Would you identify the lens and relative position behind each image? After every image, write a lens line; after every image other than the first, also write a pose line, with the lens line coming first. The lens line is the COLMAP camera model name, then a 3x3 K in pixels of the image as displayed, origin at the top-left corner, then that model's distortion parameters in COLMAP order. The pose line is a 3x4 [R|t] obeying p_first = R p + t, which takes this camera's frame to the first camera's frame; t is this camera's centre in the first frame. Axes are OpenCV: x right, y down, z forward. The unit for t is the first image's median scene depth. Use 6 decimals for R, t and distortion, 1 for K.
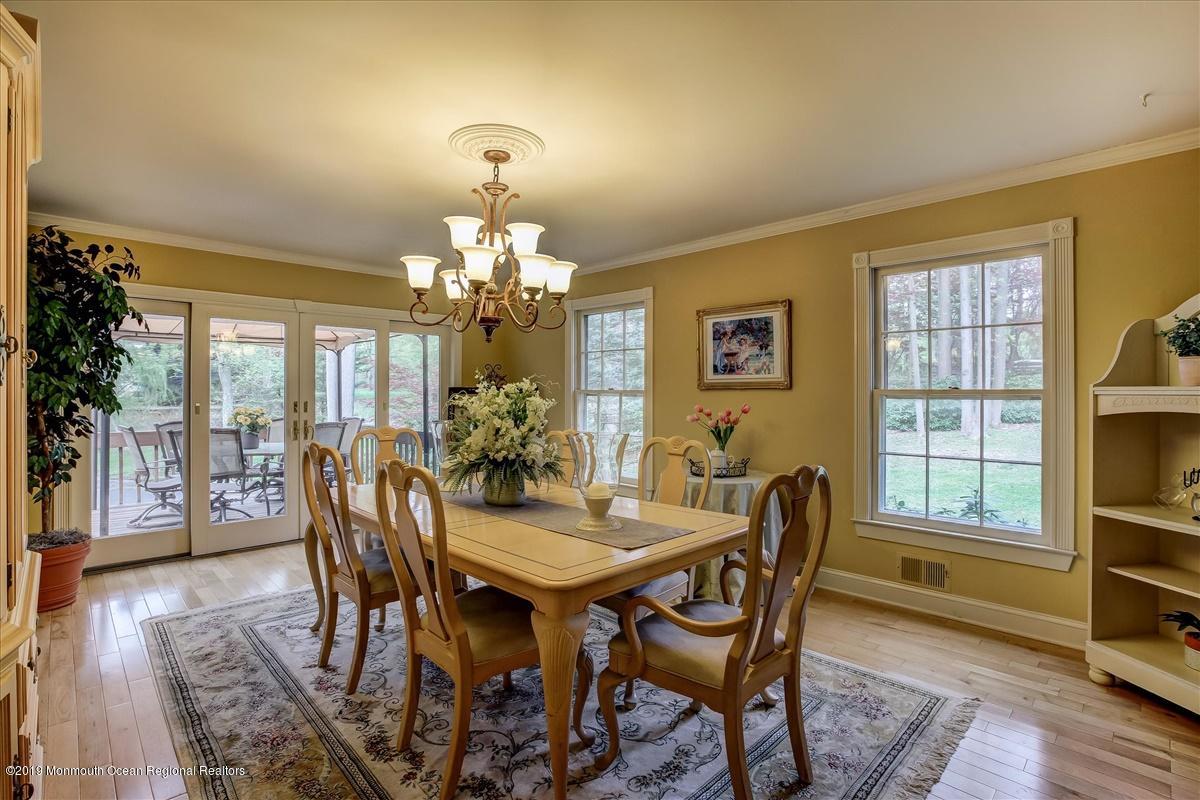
lens RADIAL K [[574.9, 0, 600.0], [0, 574.9, 400.0], [0, 0, 1]] dist [-0.076331, 0.059103]
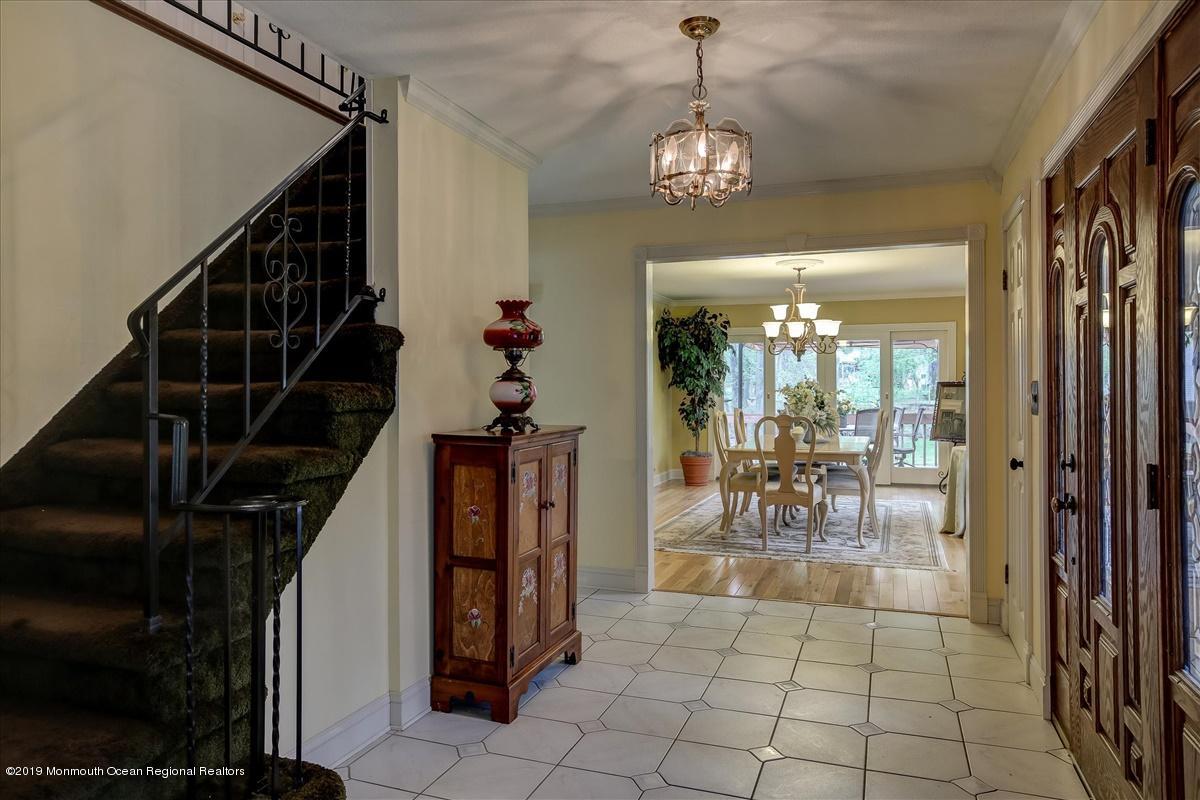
lens RADIAL K [[774.8, 0, 600.7], [0, 774.8, 378.0], [0, 0, 1]] dist [-0.000778, -0.000208]
pose [[0.434030, -0.009765, -0.900845, 1.321168], [-0.008481, 0.999853, -0.014924, 0.001917], [0.900858, 0.014117, 0.433883, -0.539143]]
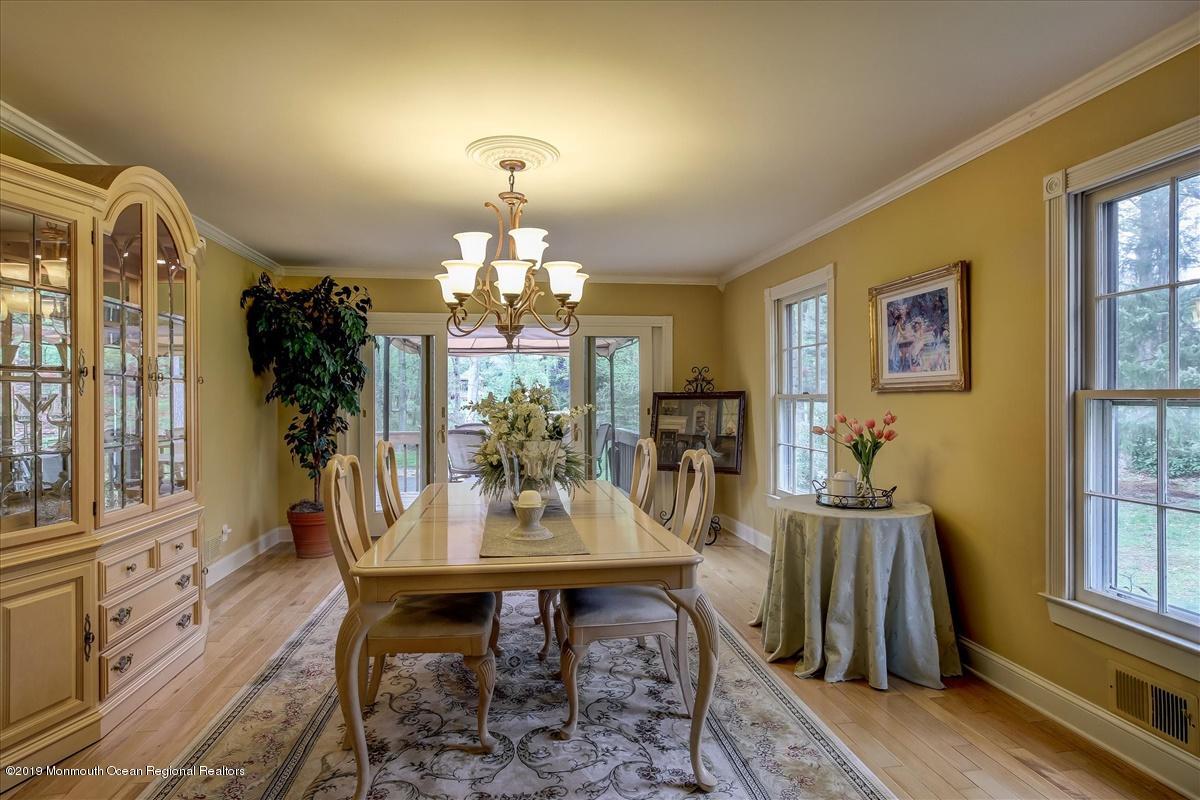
lens RADIAL K [[643.4, 0, 600.0], [0, 643.4, 400.0], [0, 0, 1]] dist [-0.000885, 0.000038]
pose [[0.813598, -0.002113, -0.581423, 0.418335], [-0.003419, 0.999959, -0.008418, -0.000122], [0.581417, 0.008836, 0.813558, 0.107964]]
